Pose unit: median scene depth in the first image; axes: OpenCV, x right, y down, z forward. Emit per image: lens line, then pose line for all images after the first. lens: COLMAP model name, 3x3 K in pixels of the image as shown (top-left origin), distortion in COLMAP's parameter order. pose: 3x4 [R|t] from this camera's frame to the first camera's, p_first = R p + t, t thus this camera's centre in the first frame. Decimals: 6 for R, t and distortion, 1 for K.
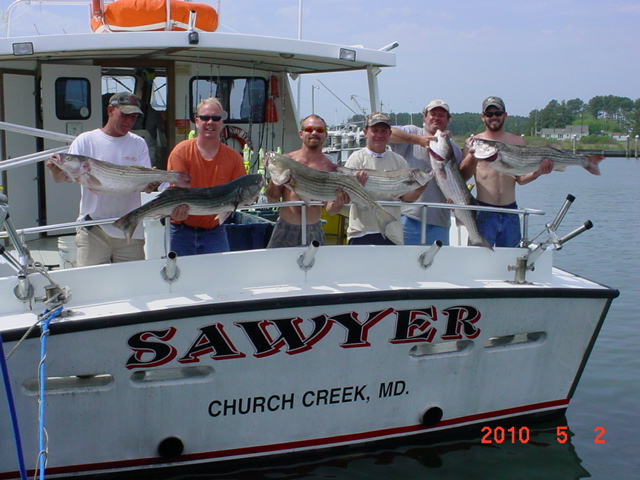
lens RADIAL K [[993.4, 0, 320.0], [0, 993.4, 240.0], [0, 0, 1]] dist [-0.050366, 0.093155]
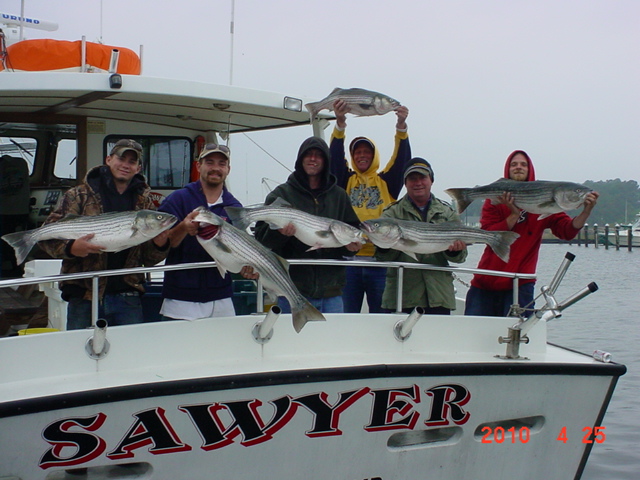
lens RADIAL K [[1081.1, 0, 320.0], [0, 1081.1, 240.0], [0, 0, 1]] dist [-0.042089, 0.728321]
pose [[0.996478, -0.001971, 0.083831, -0.042042], [0.009574, 0.995860, -0.090397, 0.026892], [-0.083306, 0.090881, 0.992371, 0.097691]]
